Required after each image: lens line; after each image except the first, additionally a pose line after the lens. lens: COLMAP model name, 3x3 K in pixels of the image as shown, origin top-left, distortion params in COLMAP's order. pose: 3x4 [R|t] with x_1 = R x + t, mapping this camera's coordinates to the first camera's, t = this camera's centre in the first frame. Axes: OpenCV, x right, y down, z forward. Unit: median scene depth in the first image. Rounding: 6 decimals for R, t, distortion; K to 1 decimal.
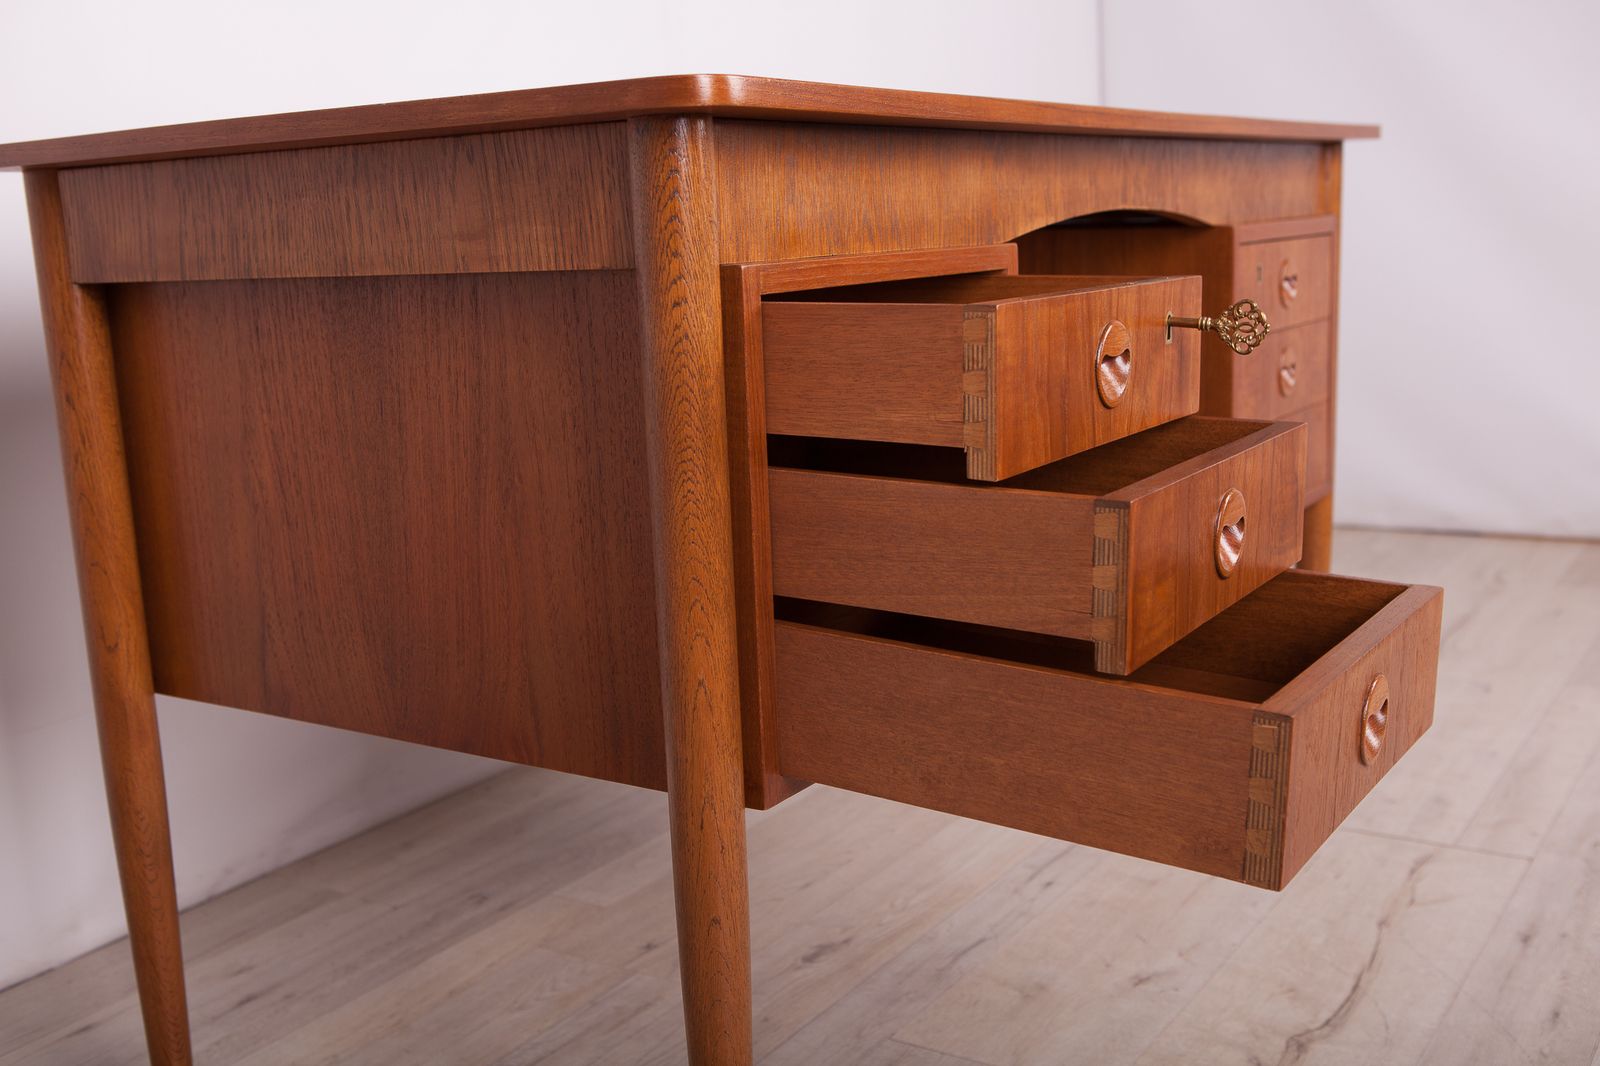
lens RADIAL K [[1694.3, 0, 810.4], [0, 1694.3, 531.9], [0, 0, 1]] dist [-0.018019, 0.000000]
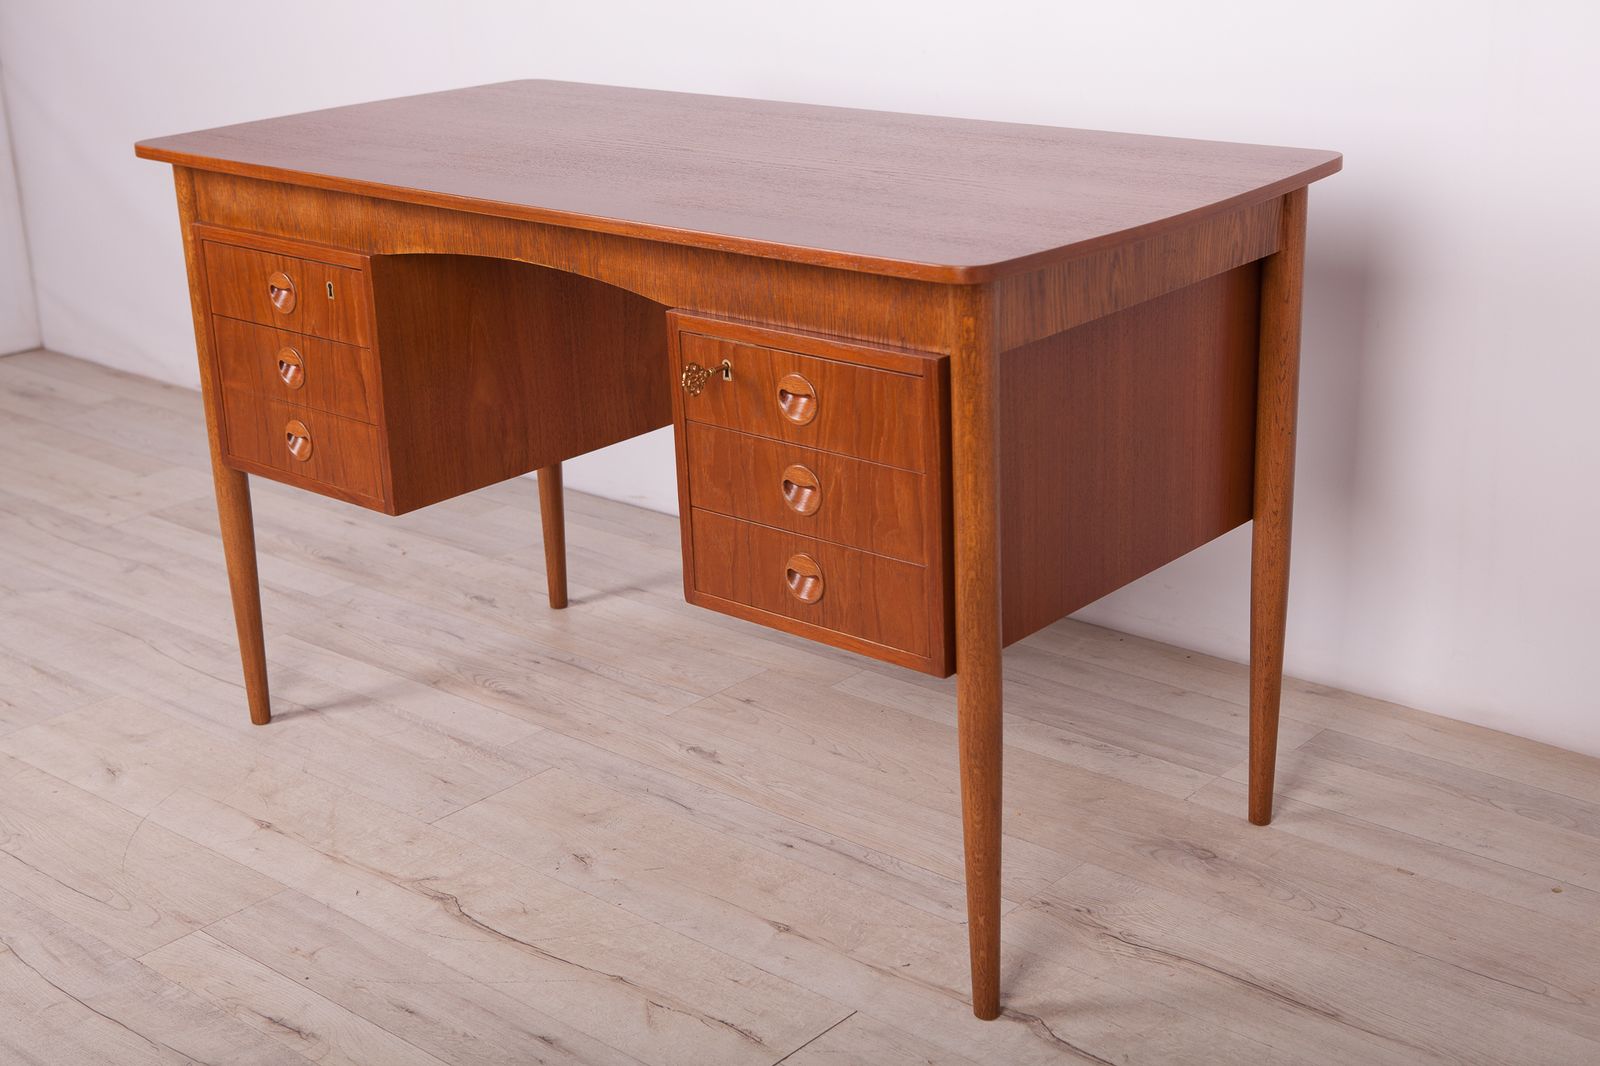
lens RADIAL K [[2209.1, 0, 802.6], [0, 2209.1, 530.4], [0, 0, 1]] dist [0.029703, 0.000000]
pose [[-0.147509, 0.365708, -0.918966, 2.310836], [-0.145886, 0.910922, 0.385925, -0.892503], [0.978242, 0.190992, -0.081017, 1.809749]]
